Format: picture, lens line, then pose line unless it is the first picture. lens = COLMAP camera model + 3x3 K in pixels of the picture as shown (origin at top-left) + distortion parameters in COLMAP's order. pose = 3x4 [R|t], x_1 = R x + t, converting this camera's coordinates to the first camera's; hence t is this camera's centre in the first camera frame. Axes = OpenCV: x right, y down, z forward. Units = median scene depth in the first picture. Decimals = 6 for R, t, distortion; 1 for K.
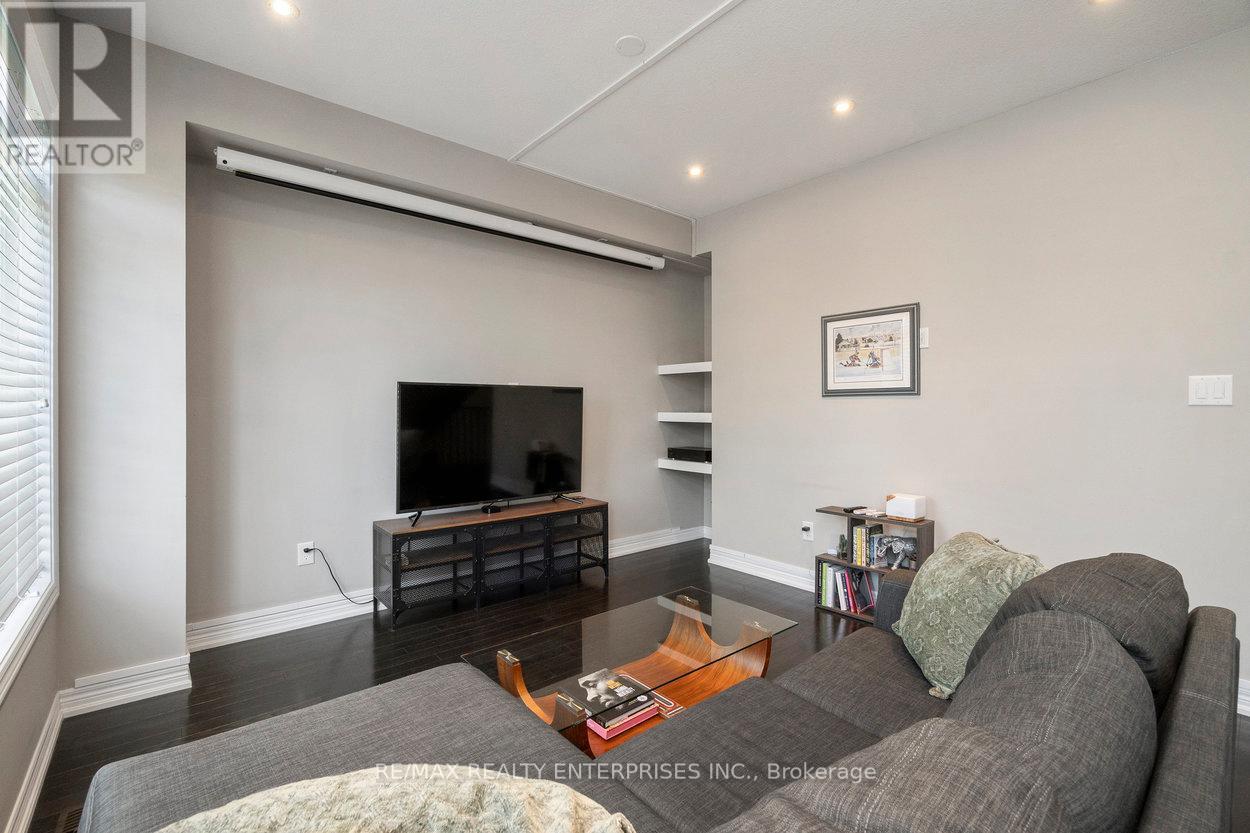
lens RADIAL K [[535.4, 0, 614.4], [0, 535.4, 414.6], [0, 0, 1]] dist [-0.005395, 0.000779]
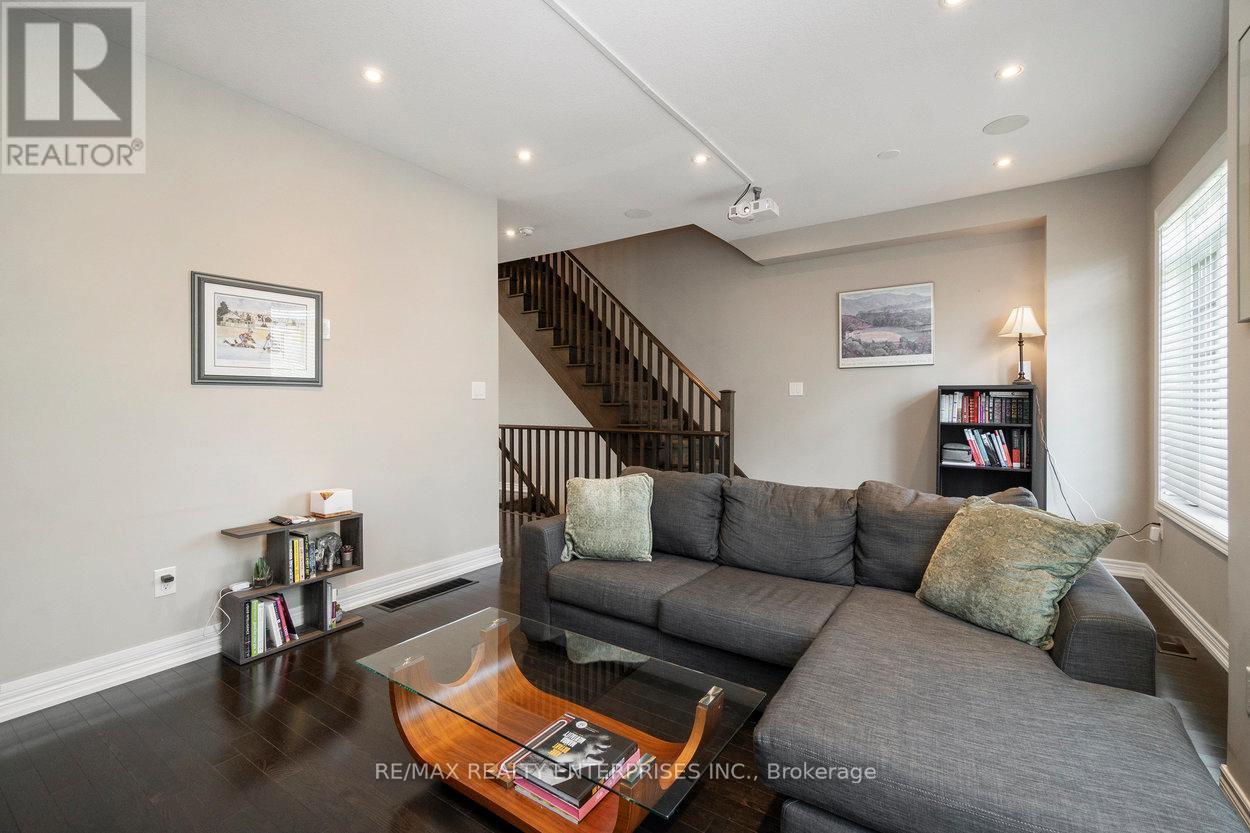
lens RADIAL K [[535.4, 0, 620.9], [0, 535.4, 409.4], [0, 0, 1]] dist [-0.005395, 0.000779]
pose [[-0.268660, -0.016801, 0.963089, -0.516179], [0.007533, 0.999781, 0.019543, -0.010324], [-0.963206, 0.012505, -0.268474, 0.737715]]
